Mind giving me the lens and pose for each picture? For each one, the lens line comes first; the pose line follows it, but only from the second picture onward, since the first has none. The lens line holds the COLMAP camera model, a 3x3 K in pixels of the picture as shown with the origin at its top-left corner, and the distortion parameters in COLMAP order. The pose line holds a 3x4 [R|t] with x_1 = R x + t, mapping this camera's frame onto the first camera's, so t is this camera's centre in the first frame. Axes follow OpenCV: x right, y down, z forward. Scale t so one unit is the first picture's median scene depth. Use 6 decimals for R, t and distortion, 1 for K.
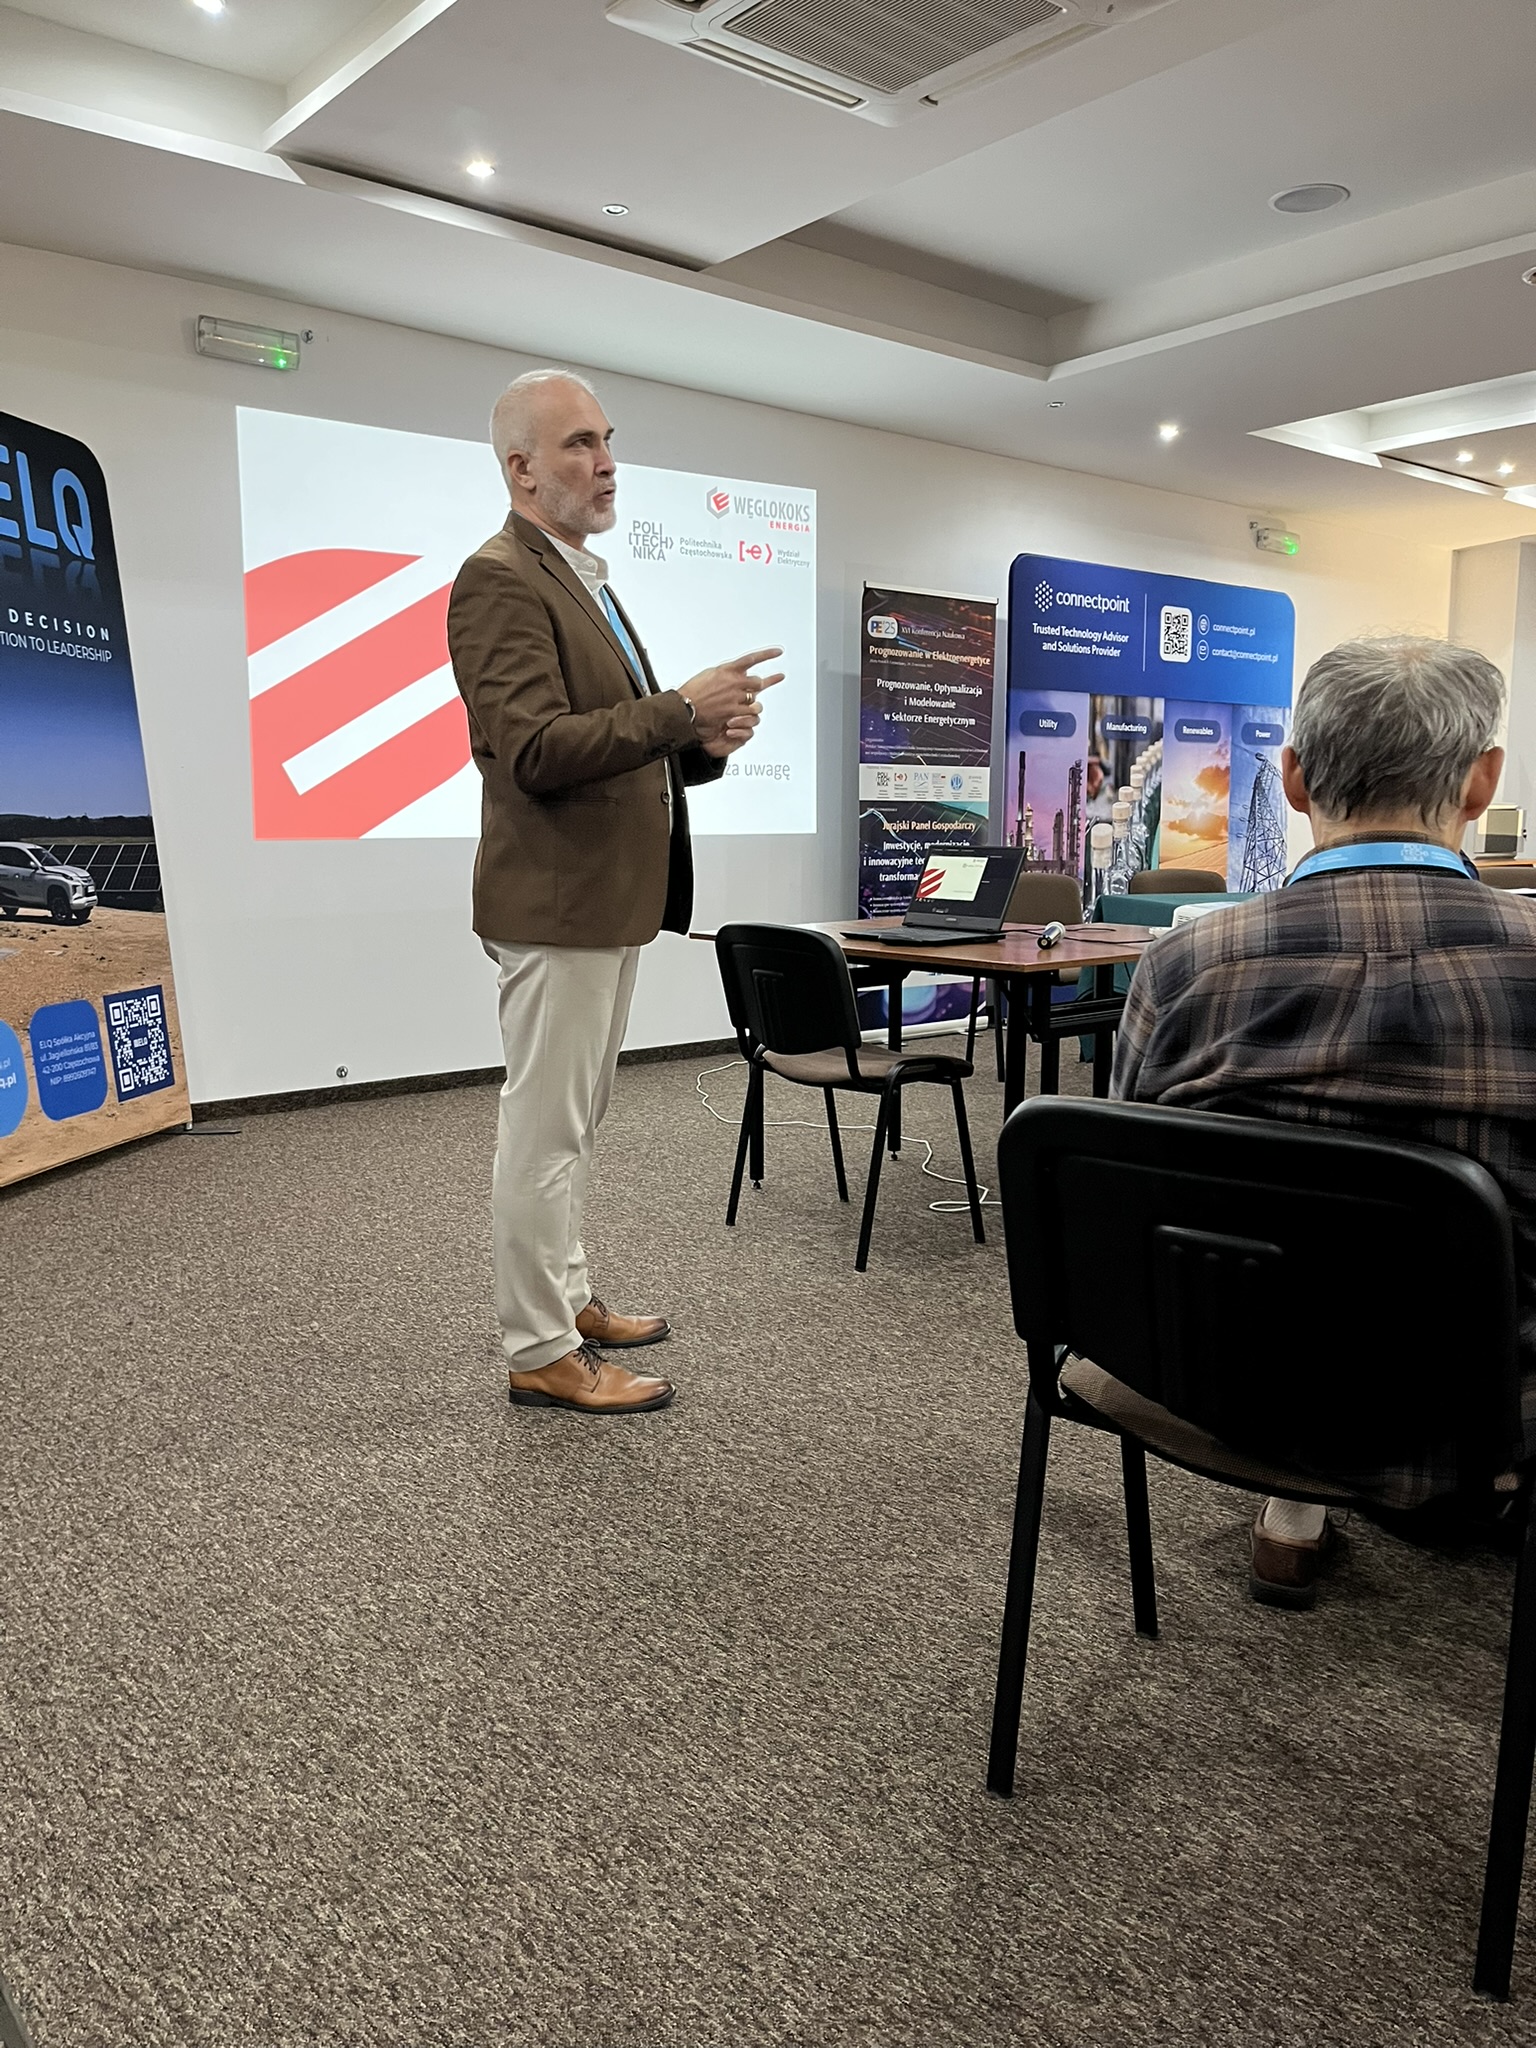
lens RADIAL K [[1537.4, 0, 759.5], [0, 1537.4, 1033.1], [0, 0, 1]] dist [0.069597, -0.091790]
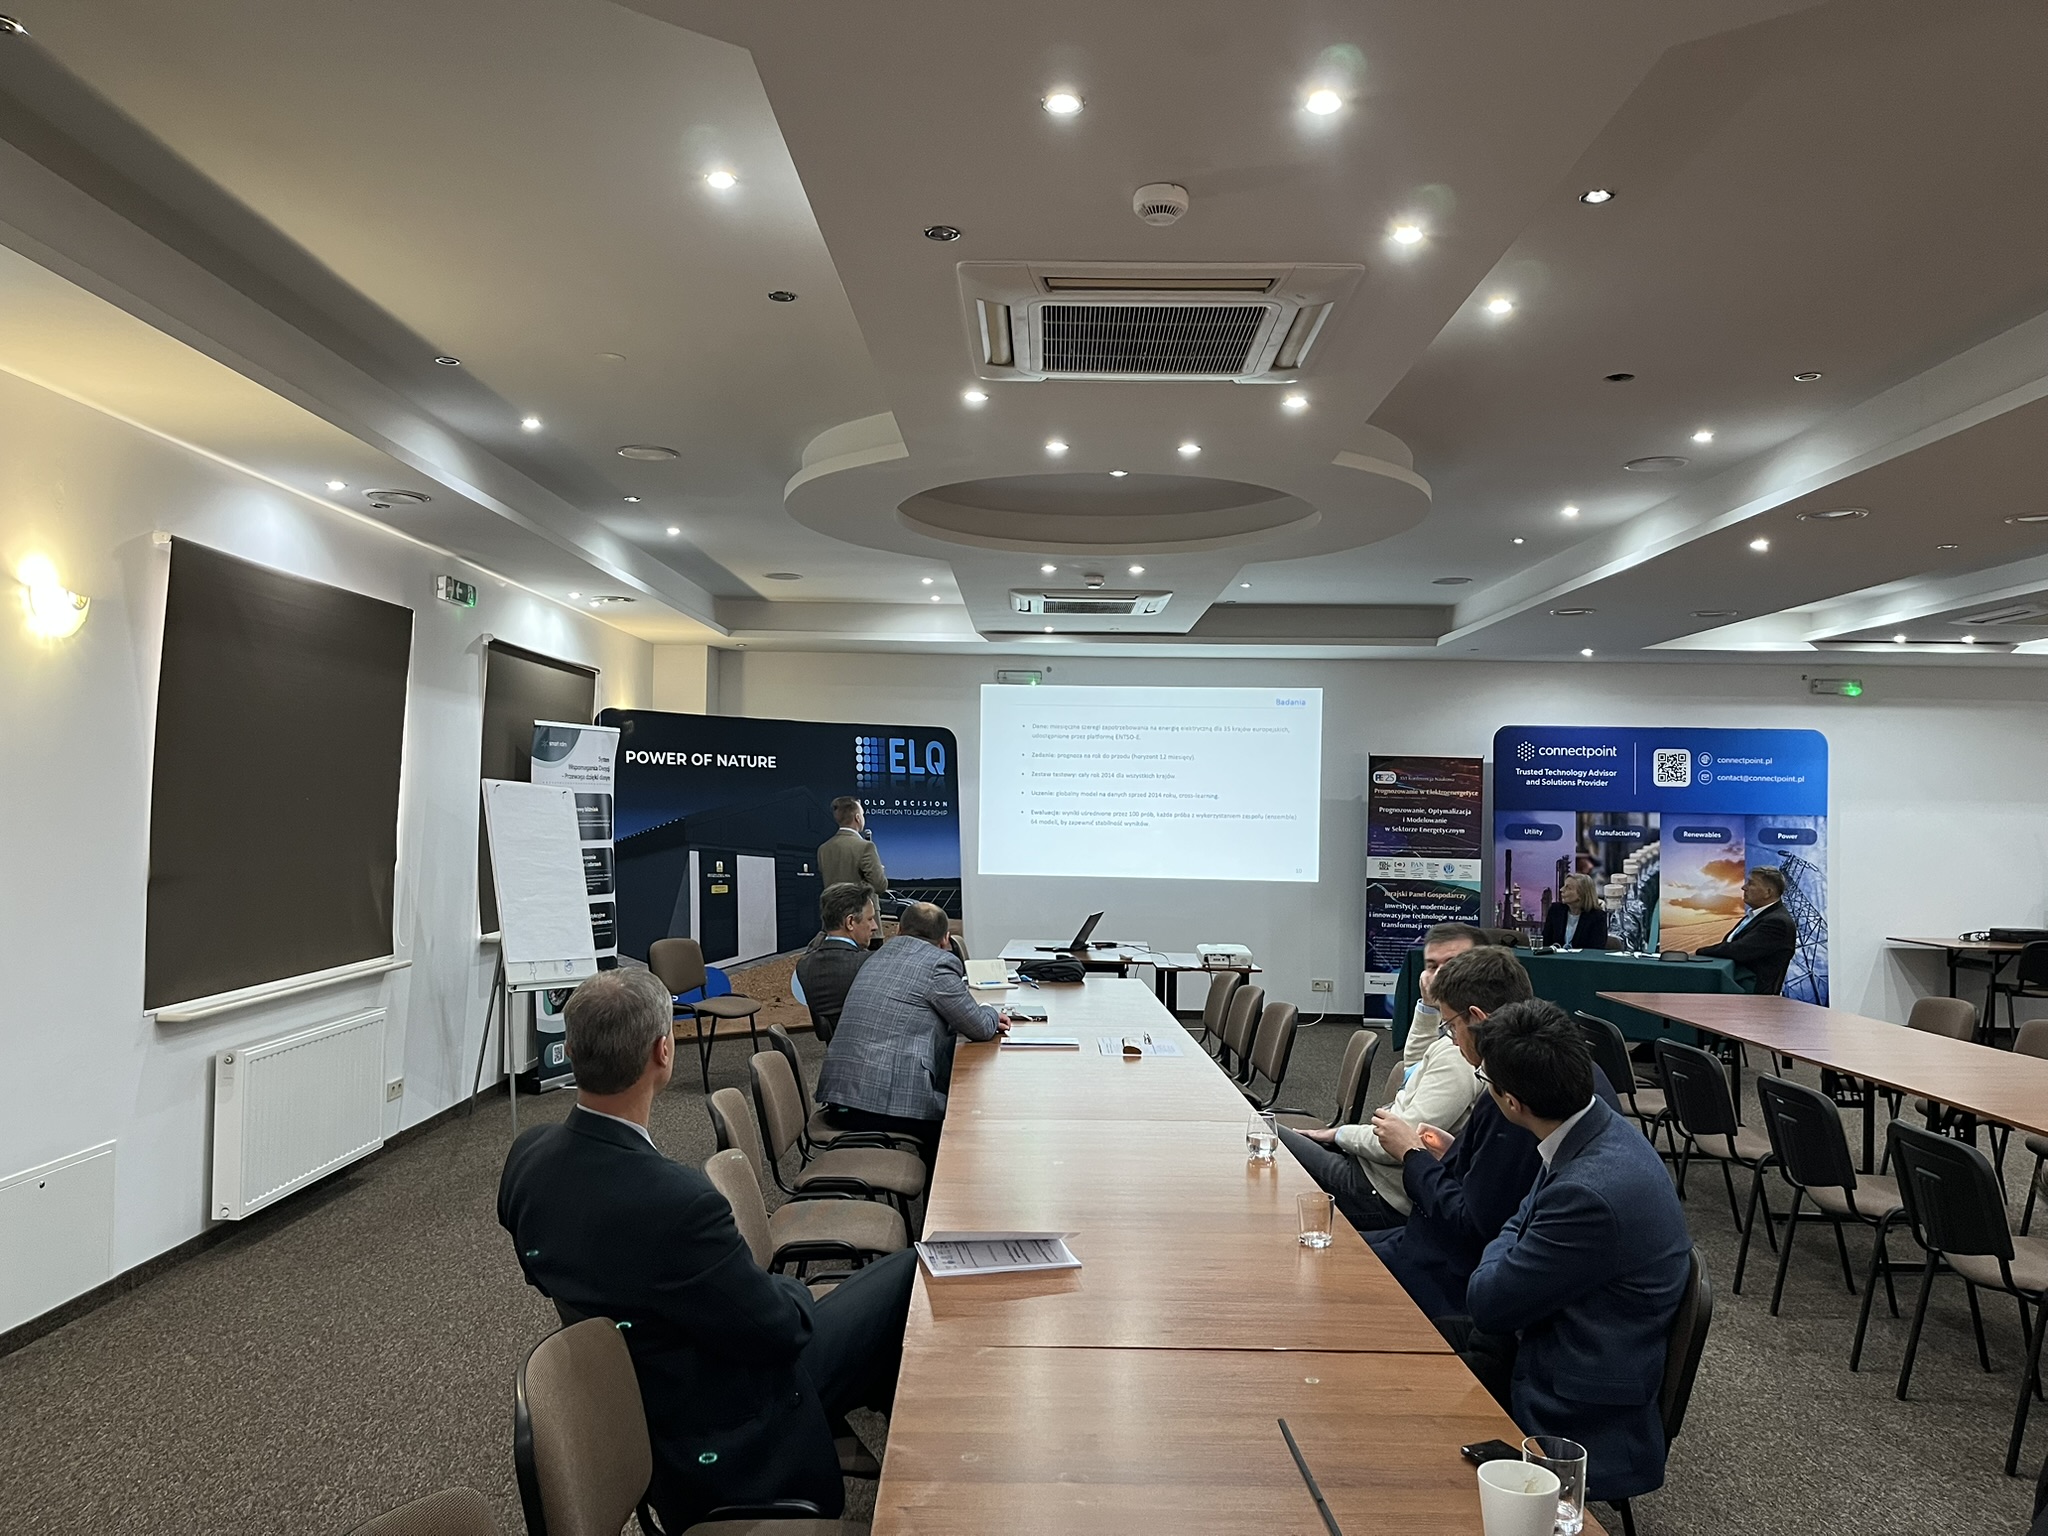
lens RADIAL K [[1537.4, 0, 1020.2], [0, 1537.4, 775.9], [0, 0, 1]] dist [0.069597, -0.091790]
pose [[0.757857, 0.002339, -0.652416, 0.792690], [-0.111121, 0.985845, -0.125546, -0.007590], [0.642887, 0.167644, 0.747390, -0.466253]]
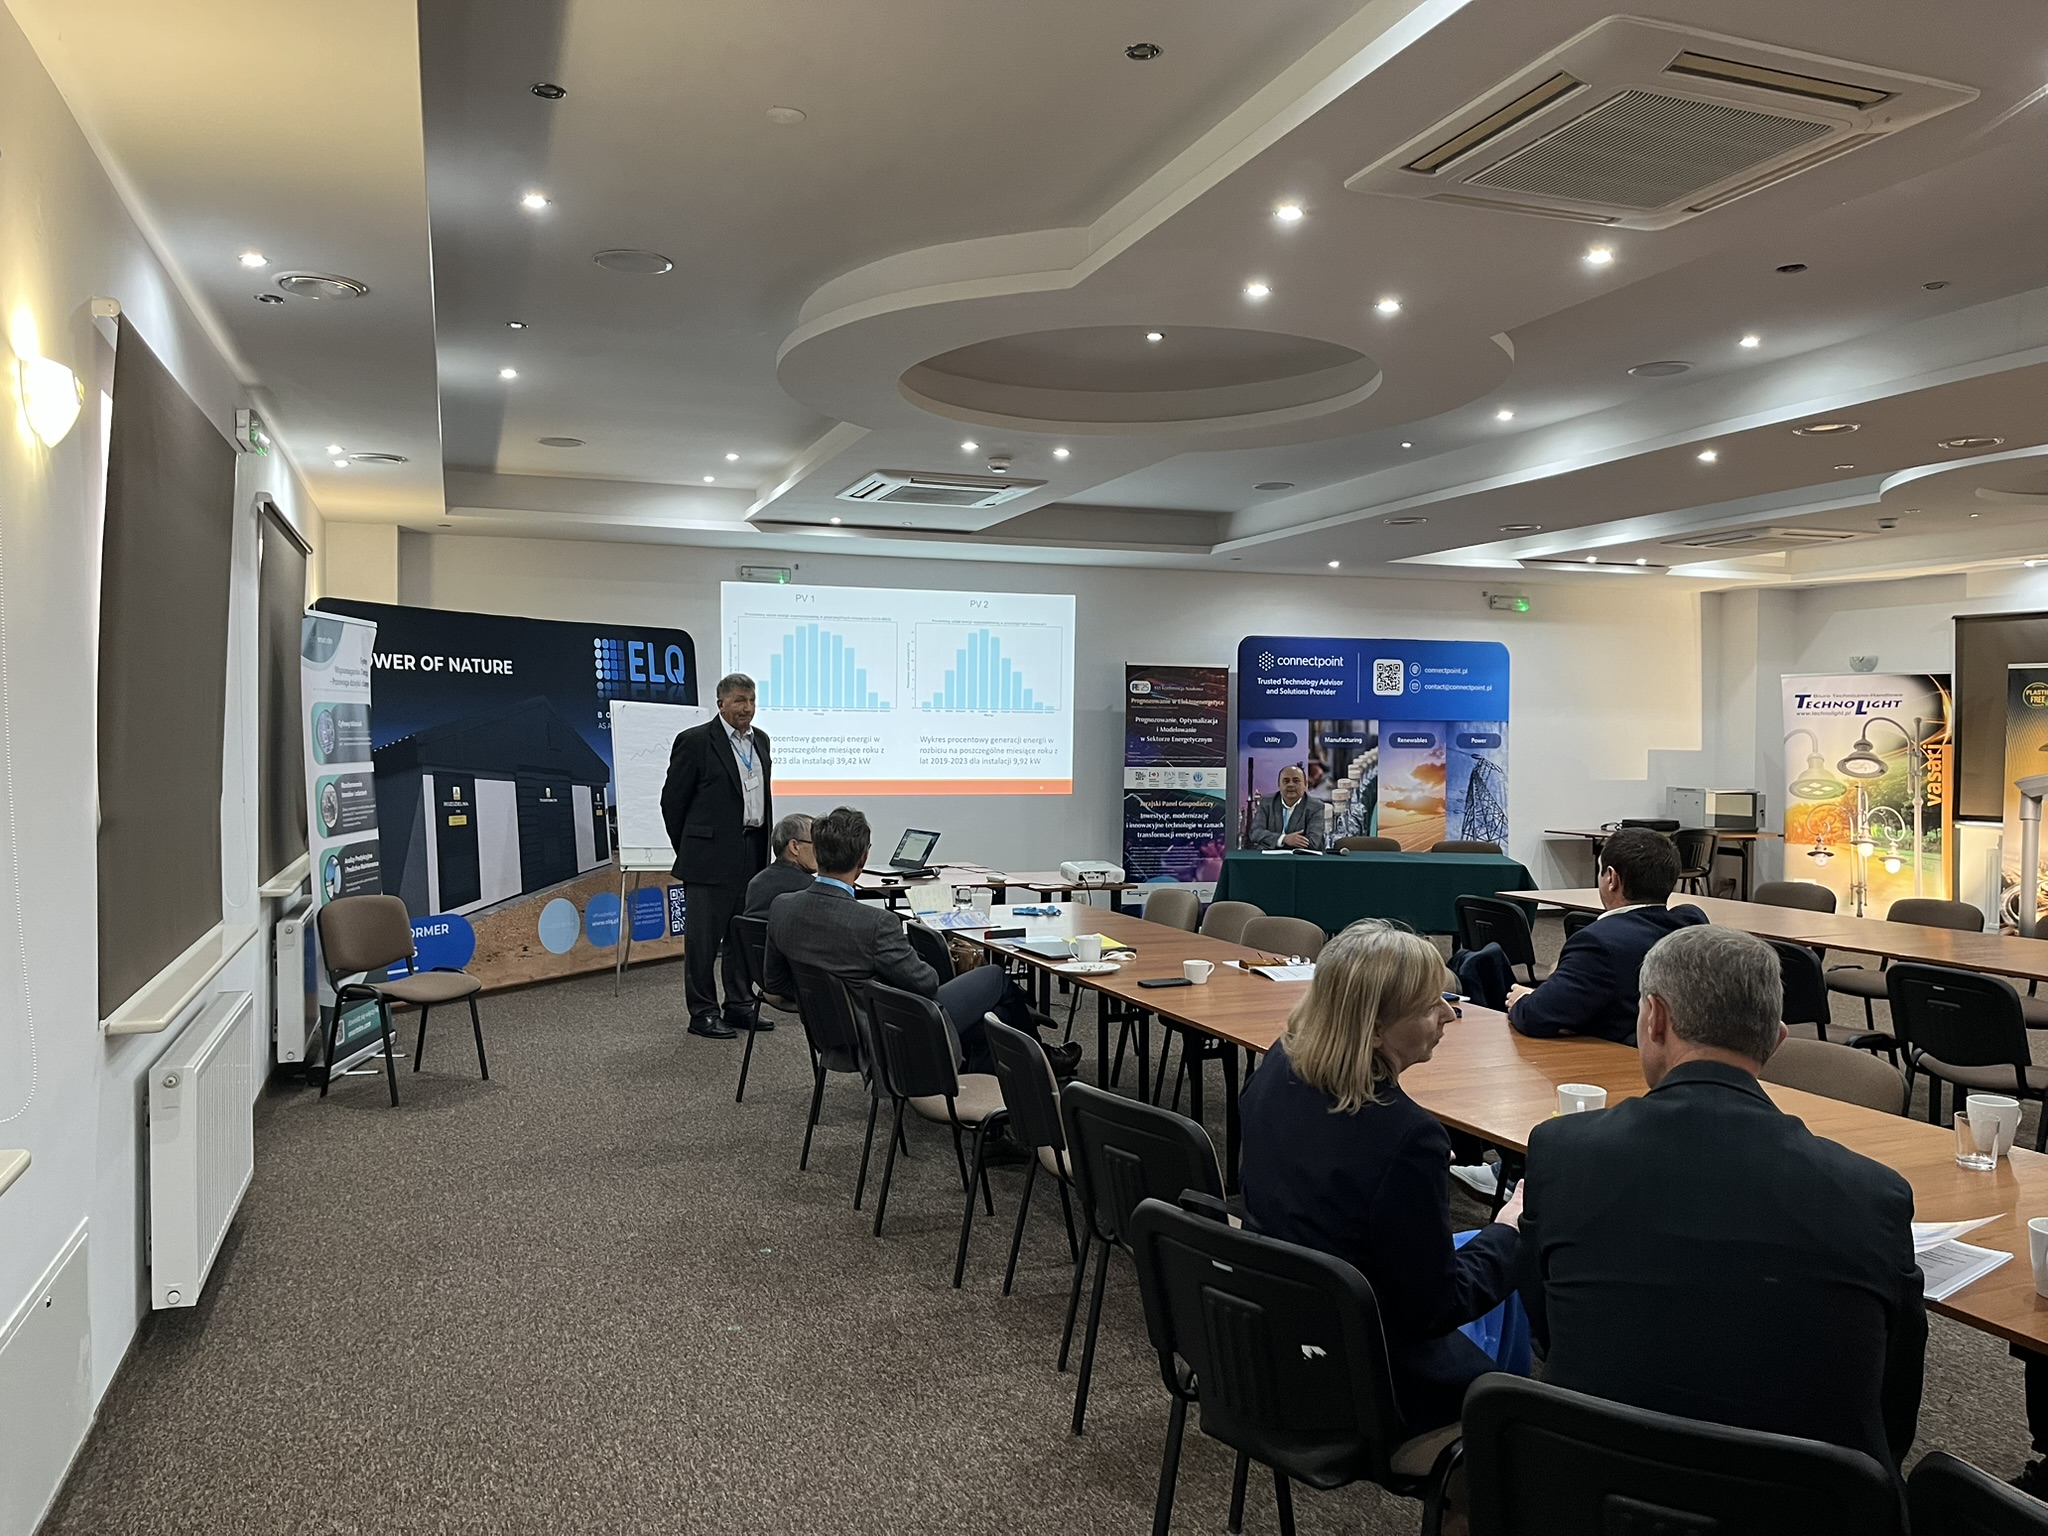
lens RADIAL K [[1537.4, 0, 1011.0], [0, 1537.4, 767.4], [0, 0, 1]] dist [0.069597, -0.091790]
pose [[0.939163, 0.017992, -0.343001, 0.469727], [-0.058494, 0.992417, -0.108103, 0.010373], [0.338455, 0.121590, 0.933094, -0.529912]]
